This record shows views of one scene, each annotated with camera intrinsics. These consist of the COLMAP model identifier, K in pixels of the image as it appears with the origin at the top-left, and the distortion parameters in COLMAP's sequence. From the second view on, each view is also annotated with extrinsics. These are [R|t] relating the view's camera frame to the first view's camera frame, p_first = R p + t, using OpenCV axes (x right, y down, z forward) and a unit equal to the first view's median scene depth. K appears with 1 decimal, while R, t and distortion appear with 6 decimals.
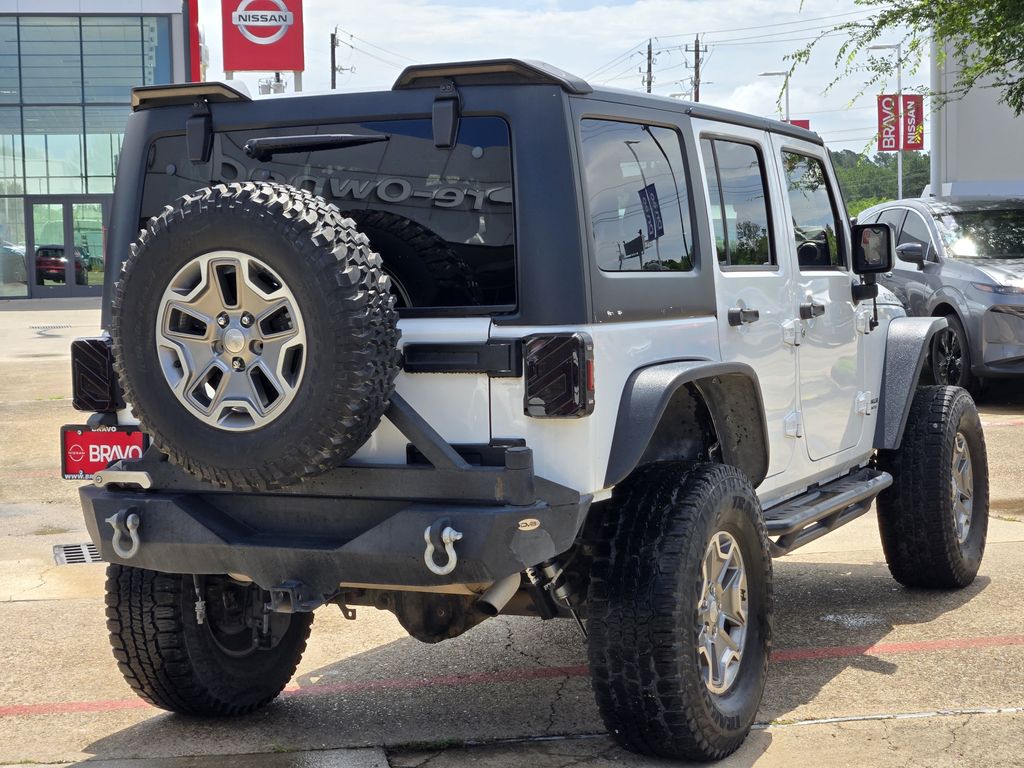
lens RADIAL K [[1870.0, 0, 528.4], [0, 1870.0, 368.7], [0, 0, 1]] dist [-0.537051, 5.626484]
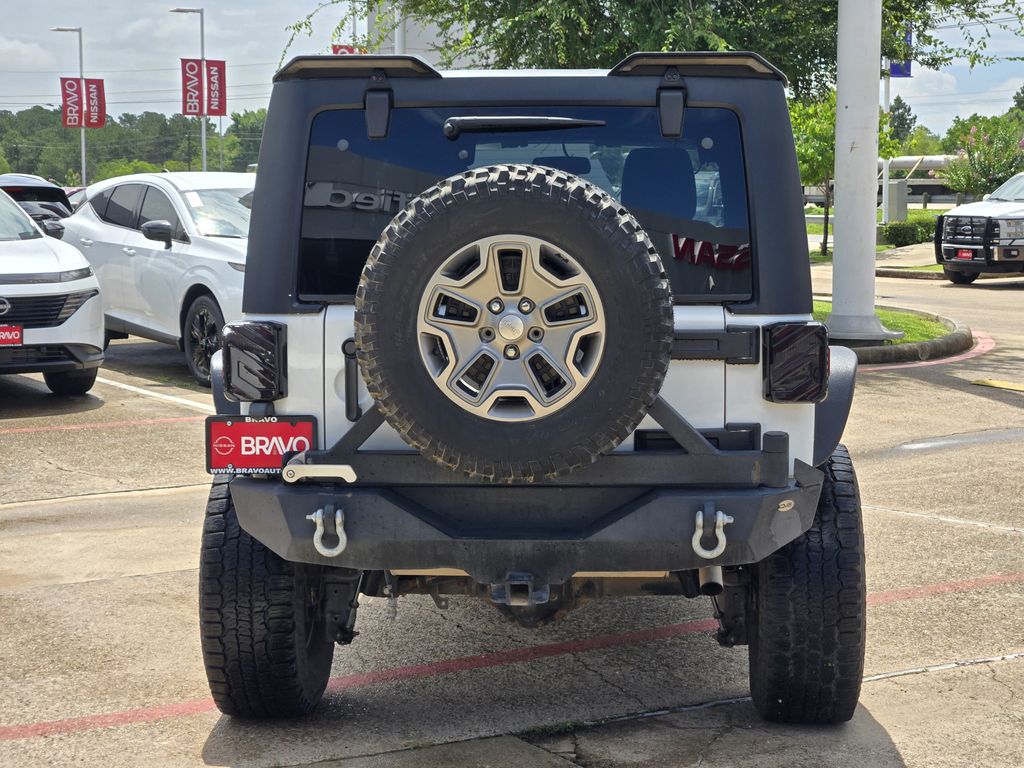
lens RADIAL K [[1870.0, 0, 528.4], [0, 1870.0, 368.7], [0, 0, 1]] dist [-0.537051, 5.626484]
pose [[0.930464, -0.006158, 0.366332, -0.496207], [-0.000930, 0.999816, 0.019167, -0.012260], [-0.366382, -0.018174, 0.930287, 0.089760]]
